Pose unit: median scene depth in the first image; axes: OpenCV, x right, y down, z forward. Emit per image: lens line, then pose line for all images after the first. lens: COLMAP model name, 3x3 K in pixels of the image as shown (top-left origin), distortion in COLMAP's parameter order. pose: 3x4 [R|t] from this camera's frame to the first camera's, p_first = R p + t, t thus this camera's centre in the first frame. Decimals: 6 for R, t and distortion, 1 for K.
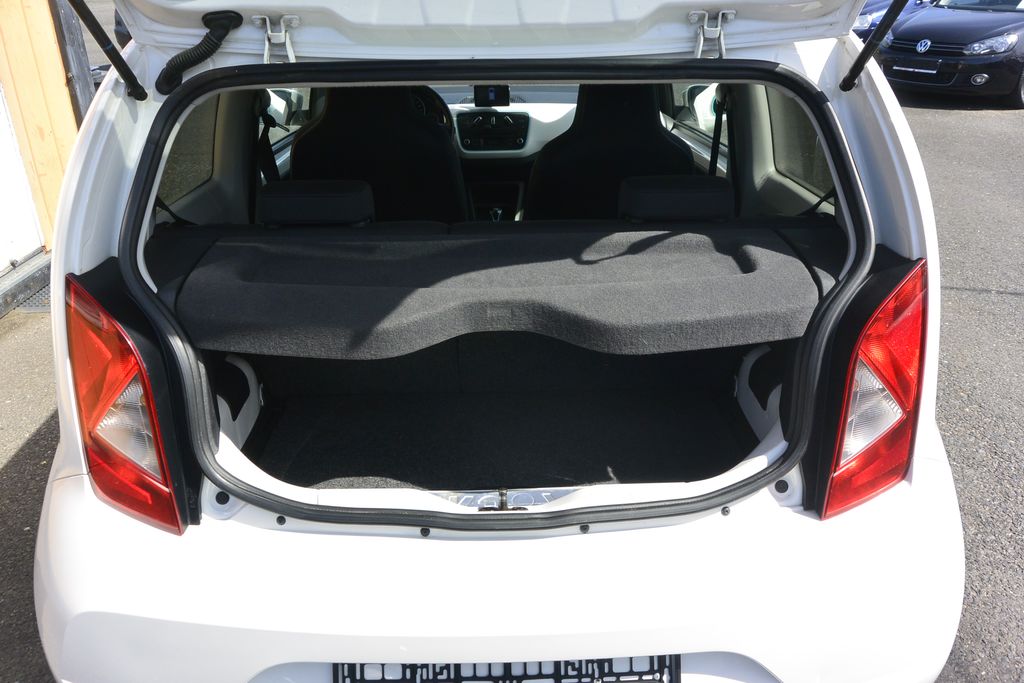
lens RADIAL K [[784.5, 0, 510.4], [0, 784.5, 341.7], [0, 0, 1]] dist [-0.000747, 0.000936]
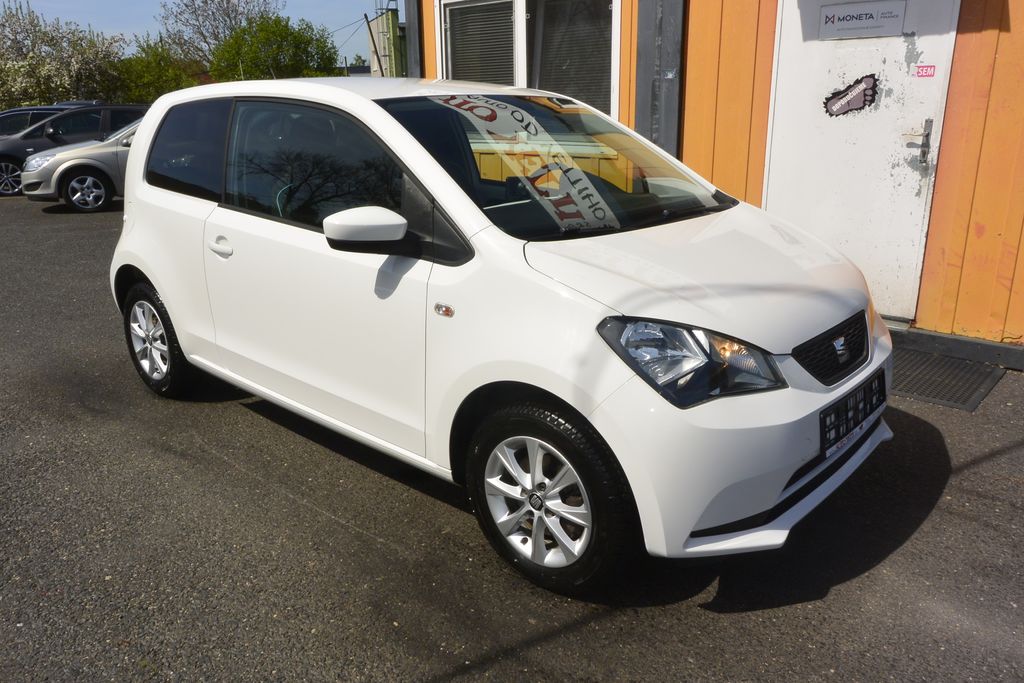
lens RADIAL K [[781.8, 0, 507.9], [0, 781.8, 342.5], [0, 0, 1]] dist [-0.003892, 0.012630]
pose [[-0.684374, 0.223037, -0.694181, 0.582561], [-0.307989, 0.774529, 0.552491, -0.558558], [0.660889, 0.591911, -0.461375, 1.227808]]
